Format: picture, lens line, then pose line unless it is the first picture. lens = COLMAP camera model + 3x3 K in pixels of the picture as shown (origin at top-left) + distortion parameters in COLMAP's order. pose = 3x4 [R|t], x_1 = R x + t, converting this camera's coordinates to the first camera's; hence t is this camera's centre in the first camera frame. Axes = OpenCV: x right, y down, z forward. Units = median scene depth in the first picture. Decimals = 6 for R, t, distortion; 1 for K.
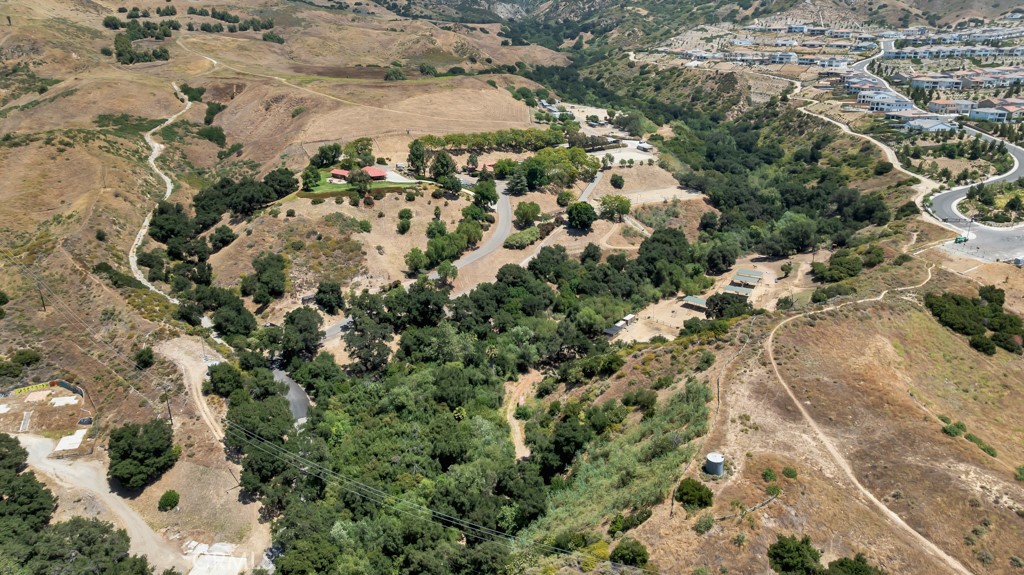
lens RADIAL K [[713.2, 0, 512.0], [0, 713.2, 287.5], [0, 0, 1]] dist [-0.017374, -0.000509]
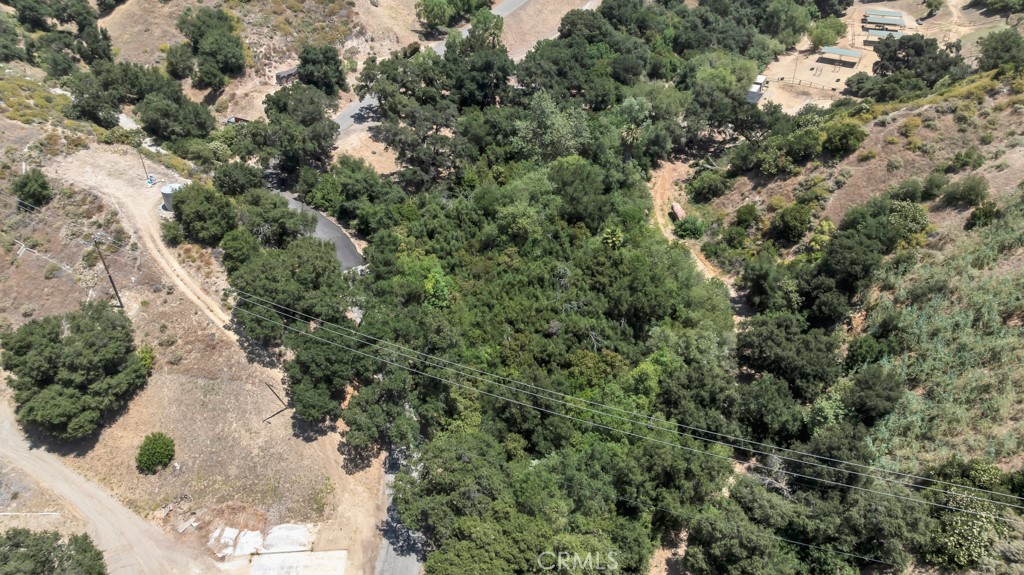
lens RADIAL K [[713.2, 0, 512.0], [0, 713.2, 287.5], [0, 0, 1]] dist [-0.017374, -0.000509]
pose [[0.987409, -0.094963, 0.126513, -0.238076], [0.058636, 0.962509, 0.264837, 0.051708], [-0.146919, -0.254084, 0.955958, 0.420982]]
